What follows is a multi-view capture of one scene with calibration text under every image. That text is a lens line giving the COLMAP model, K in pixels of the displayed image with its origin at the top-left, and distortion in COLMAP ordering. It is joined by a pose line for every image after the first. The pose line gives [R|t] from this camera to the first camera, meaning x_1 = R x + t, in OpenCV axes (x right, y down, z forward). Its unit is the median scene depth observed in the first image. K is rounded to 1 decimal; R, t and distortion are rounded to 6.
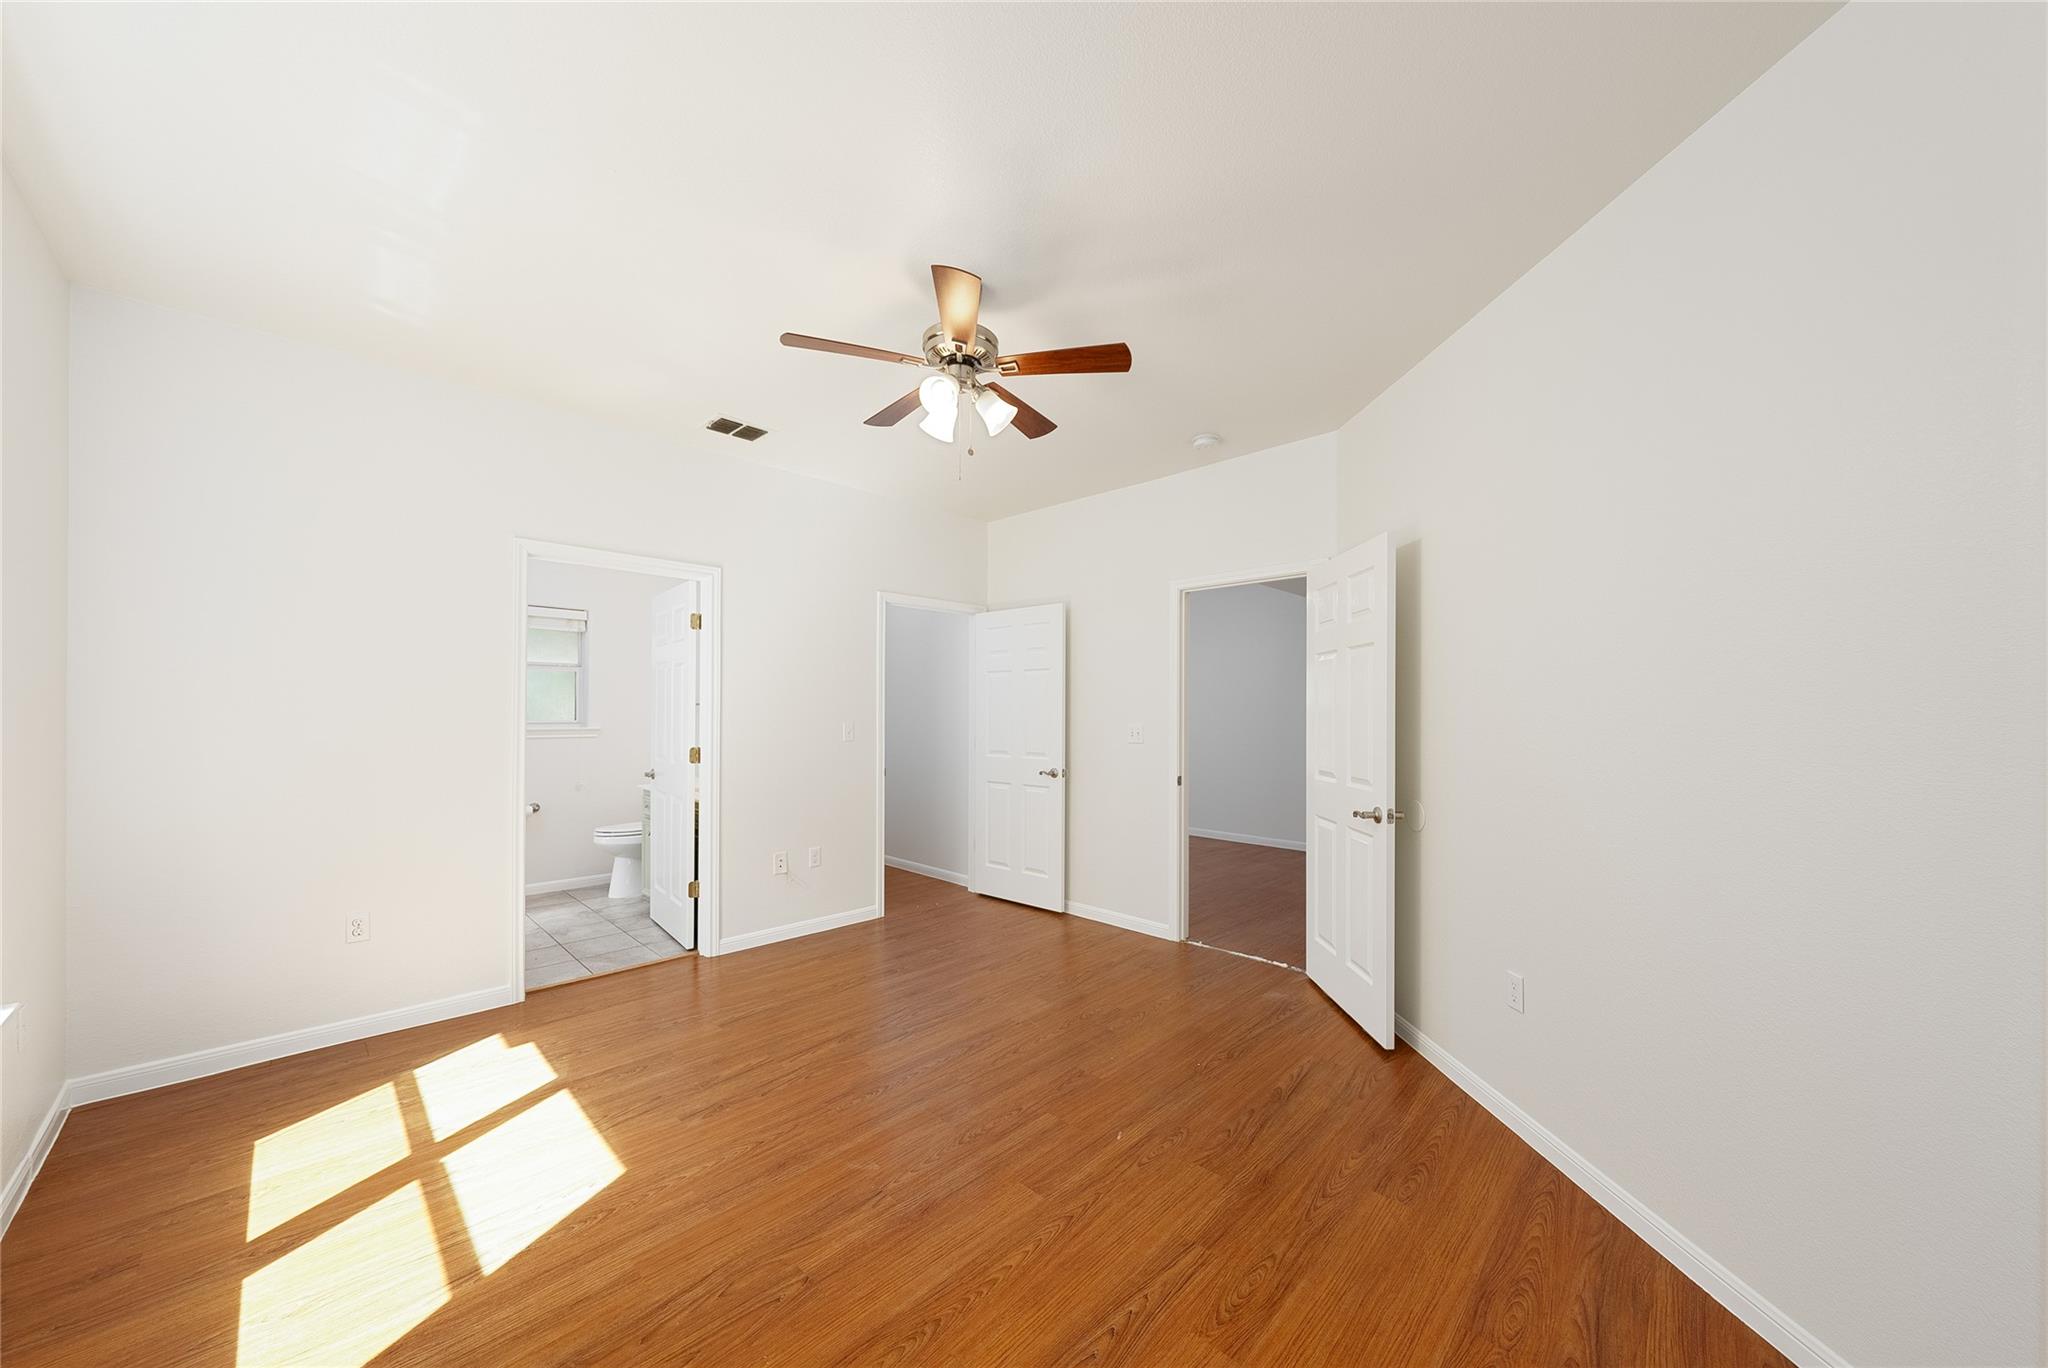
lens RADIAL K [[710.3, 0, 1026.3], [0, 710.3, 713.5], [0, 0, 1]] dist [-0.003602, 0.000268]
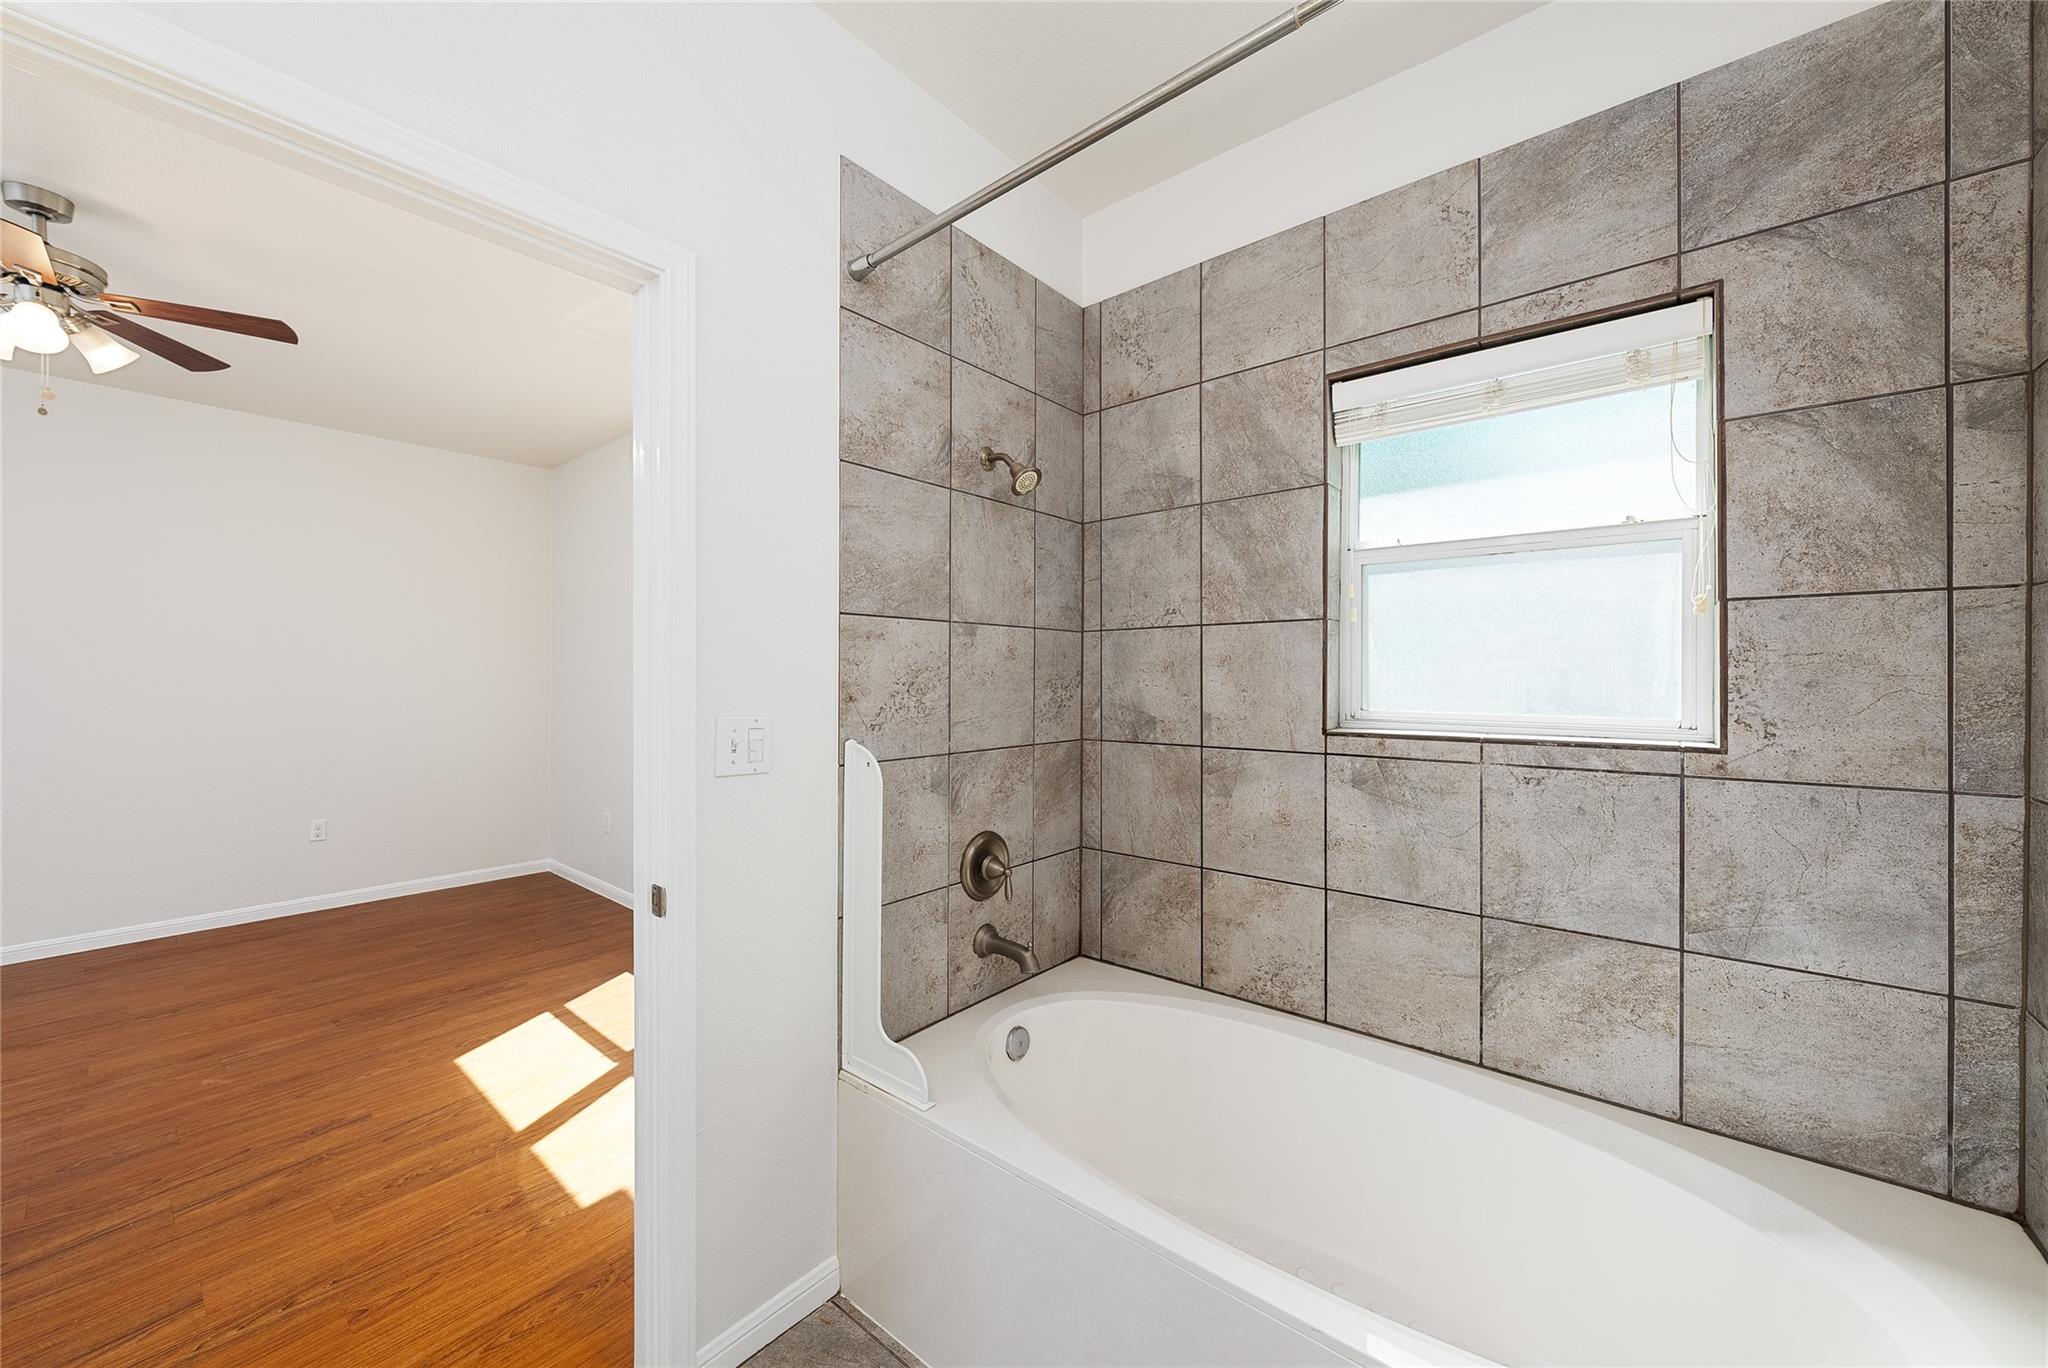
lens RADIAL K [[768.5, 0, 1027.8], [0, 768.5, 672.4], [0, 0, 1]] dist [-0.001319, 0.000502]
pose [[-0.997648, -0.010665, -0.067716, -1.323815], [-0.010695, 0.999943, 0.000092, -0.017119], [0.067712, 0.000816, -0.997705, 2.145199]]
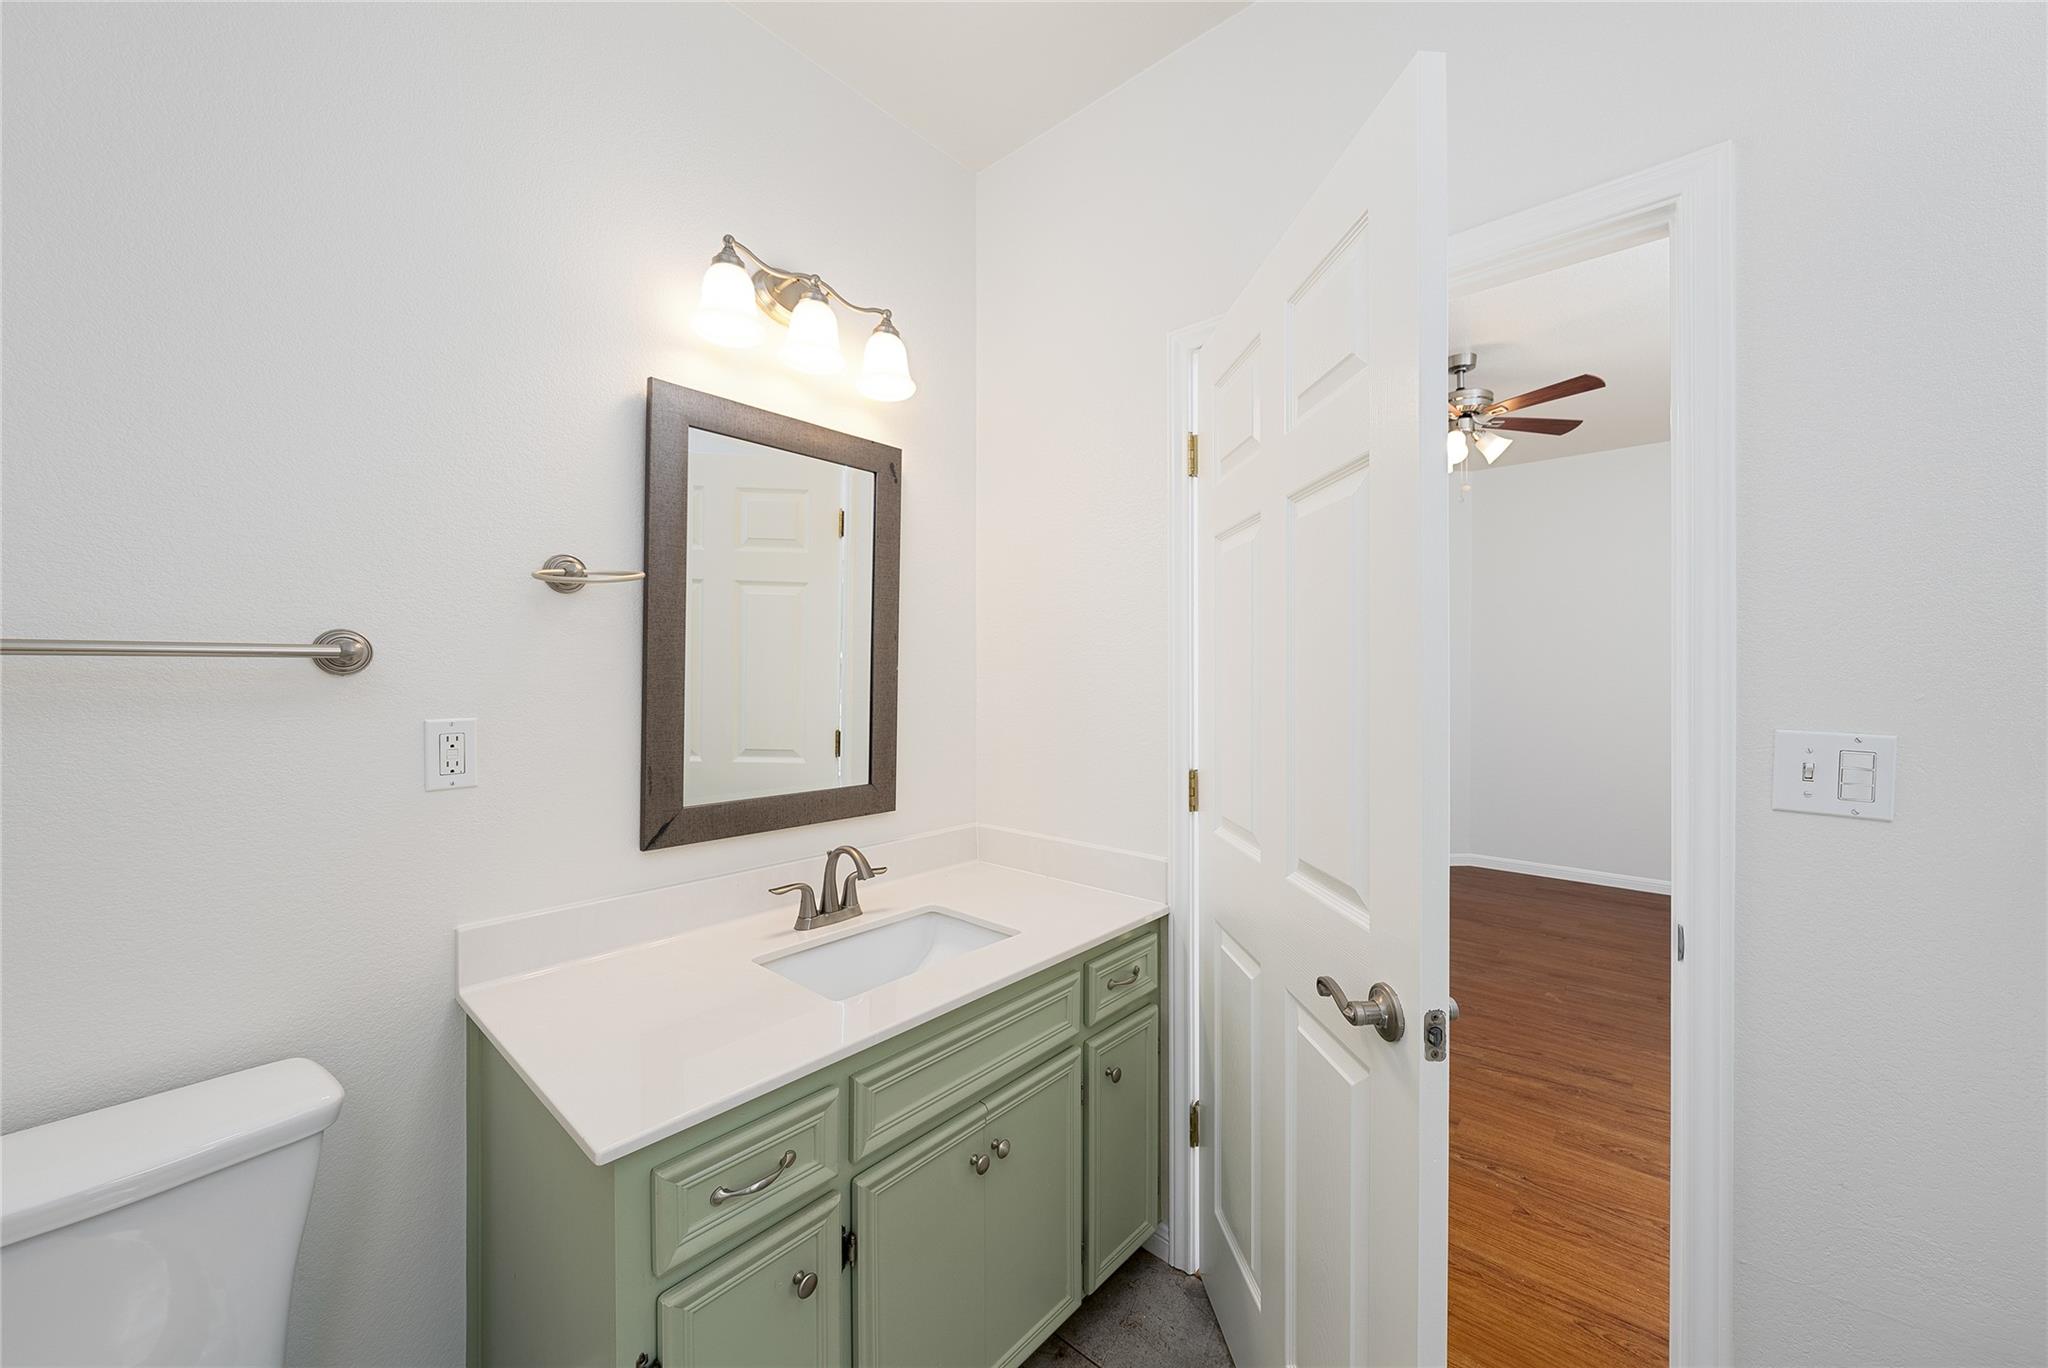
lens RADIAL K [[768.5, 0, 1041.0], [0, 768.5, 666.3], [0, 0, 1]] dist [-0.001319, 0.000502]
pose [[-0.060078, -0.003825, 0.998186, -1.572348], [-0.001915, 0.999991, 0.003717, -0.017629], [-0.998192, -0.001688, -0.060084, 1.970222]]
